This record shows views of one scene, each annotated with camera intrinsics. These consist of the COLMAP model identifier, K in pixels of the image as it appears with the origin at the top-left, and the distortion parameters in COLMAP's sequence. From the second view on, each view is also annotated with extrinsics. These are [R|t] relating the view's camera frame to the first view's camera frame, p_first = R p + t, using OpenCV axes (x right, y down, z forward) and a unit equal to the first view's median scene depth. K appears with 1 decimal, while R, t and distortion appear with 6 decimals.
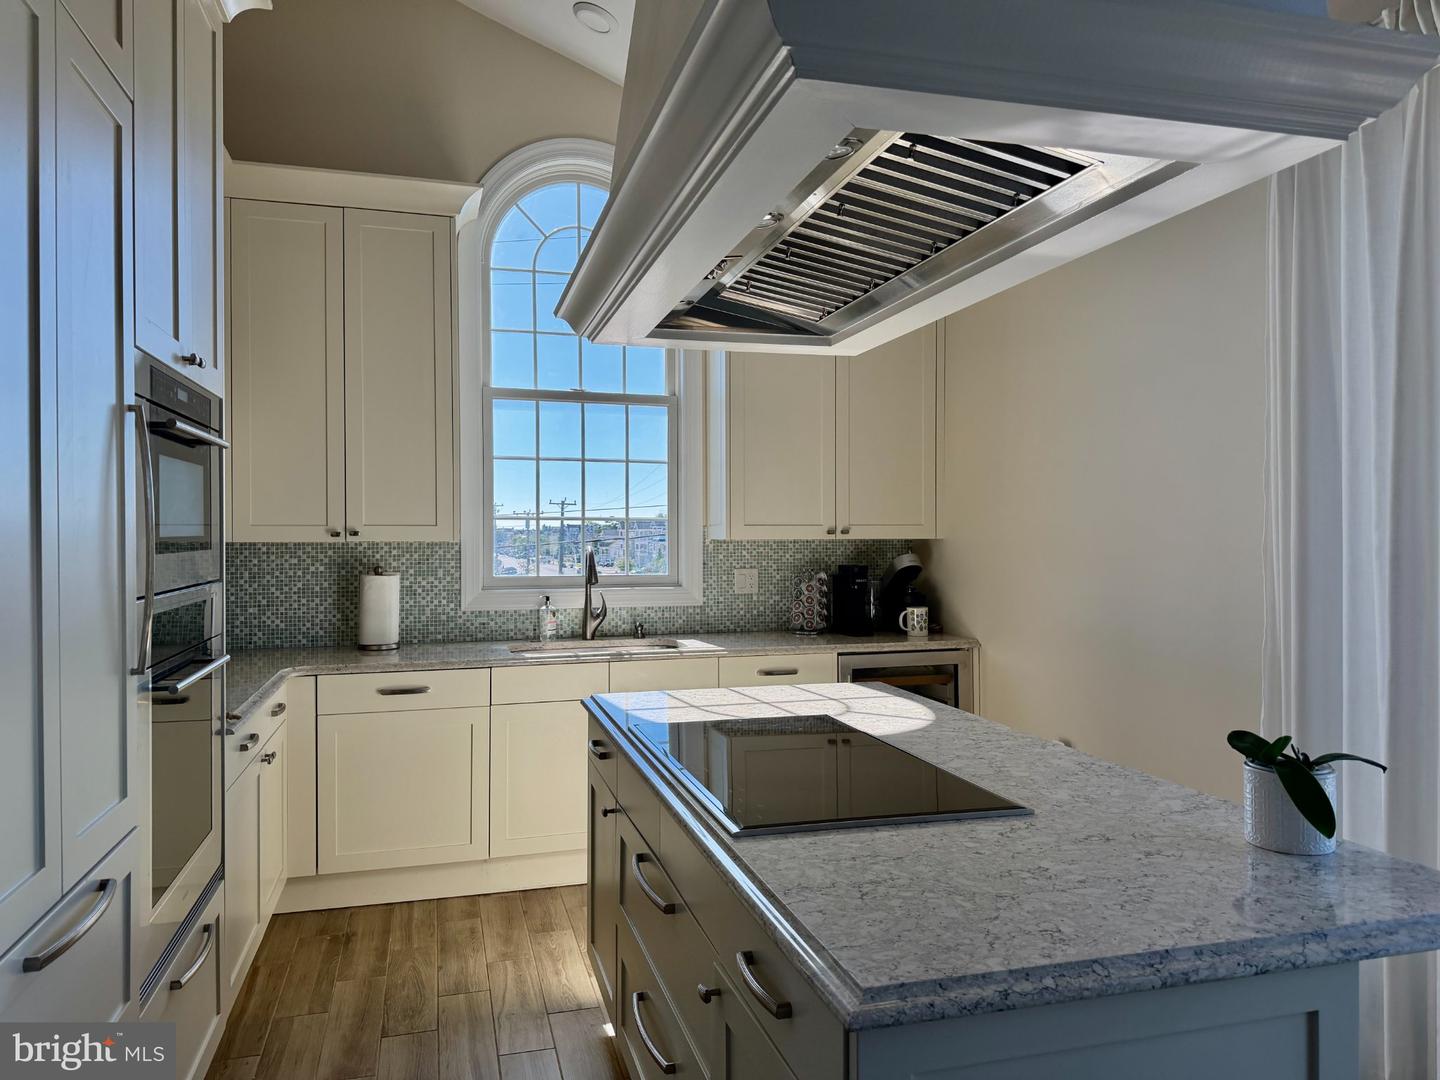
lens RADIAL K [[995.3, 0, 708.5], [0, 995.3, 539.4], [0, 0, 1]] dist [0.137528, -0.223393]
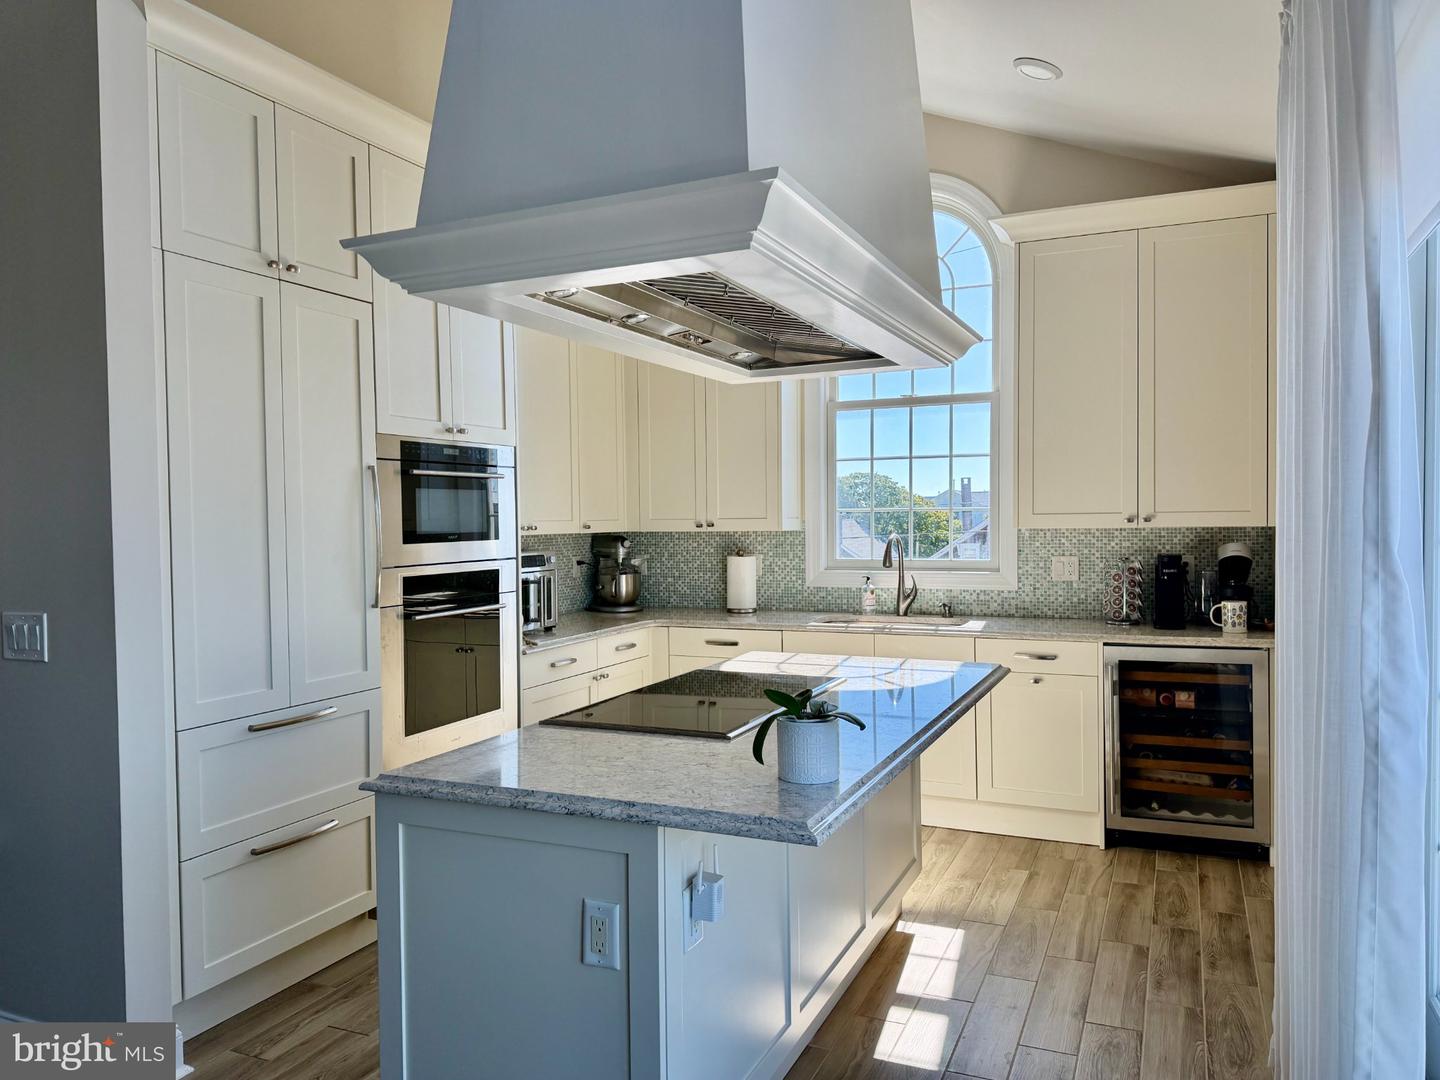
lens RADIAL K [[995.3, 0, 708.5], [0, 995.3, 539.4], [0, 0, 1]] dist [0.137528, -0.223393]
pose [[0.765979, 0.005481, -0.642843, 0.447935], [0.007928, 0.999807, 0.017971, -0.009478], [0.642817, -0.018862, 0.765787, -0.019080]]
